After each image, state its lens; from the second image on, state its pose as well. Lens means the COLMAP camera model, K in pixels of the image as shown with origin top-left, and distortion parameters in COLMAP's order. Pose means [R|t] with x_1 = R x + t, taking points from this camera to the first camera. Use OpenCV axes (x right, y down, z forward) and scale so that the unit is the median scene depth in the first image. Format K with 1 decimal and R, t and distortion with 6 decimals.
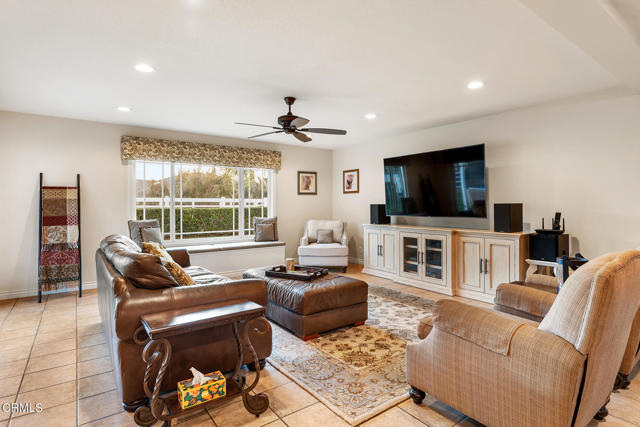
lens RADIAL K [[330.0, 0, 320.0], [0, 330.0, 213.5], [0, 0, 1]] dist [0.000673, 0.000073]
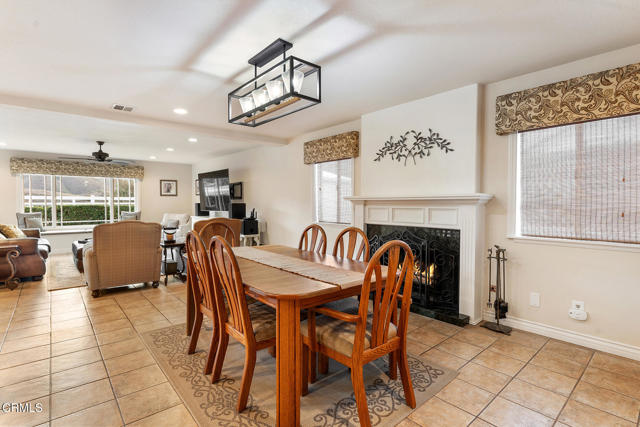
lens RADIAL K [[313.0, 0, 320.0], [0, 313.0, 213.5], [0, 0, 1]] dist [0.003148, -0.000055]
pose [[0.996822, 0.002895, 0.079611, 0.616261], [-0.003394, 0.999975, 0.006128, 0.009287], [-0.079592, -0.006379, 0.996807, -0.490533]]
